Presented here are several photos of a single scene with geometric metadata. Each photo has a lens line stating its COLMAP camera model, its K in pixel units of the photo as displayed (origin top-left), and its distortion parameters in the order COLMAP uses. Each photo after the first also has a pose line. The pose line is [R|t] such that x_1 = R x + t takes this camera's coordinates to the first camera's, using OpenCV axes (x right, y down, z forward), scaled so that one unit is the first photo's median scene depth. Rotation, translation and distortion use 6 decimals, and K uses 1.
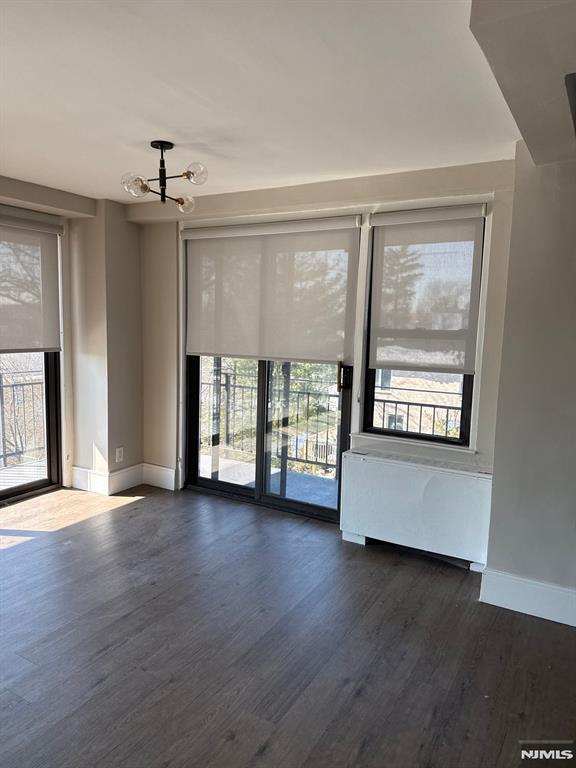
lens RADIAL K [[550.3, 0, 289.2], [0, 550.3, 388.4], [0, 0, 1]] dist [0.164255, -0.256640]
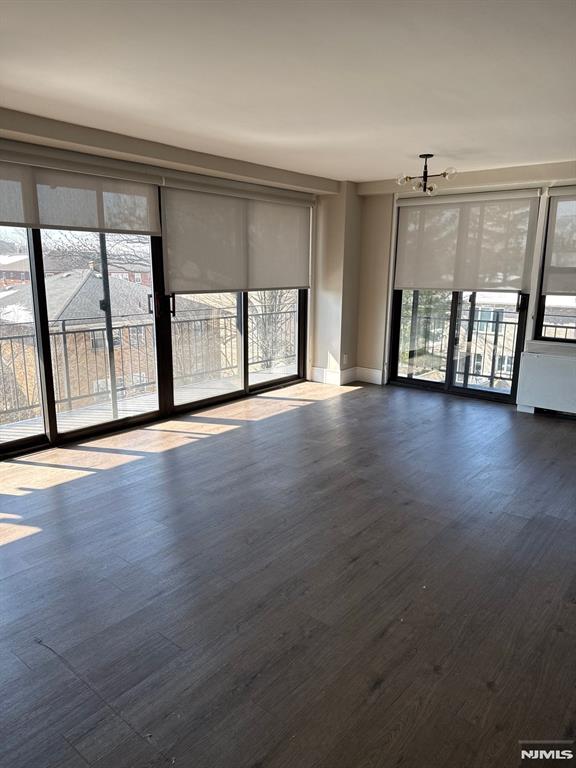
lens RADIAL K [[550.3, 0, 289.2], [0, 550.3, 388.4], [0, 0, 1]] dist [0.164255, -0.256640]
pose [[0.988225, 0.021404, -0.151503, -0.232981], [-0.006286, 0.995010, 0.099572, 0.052044], [0.152878, -0.097447, 0.983429, -0.480424]]
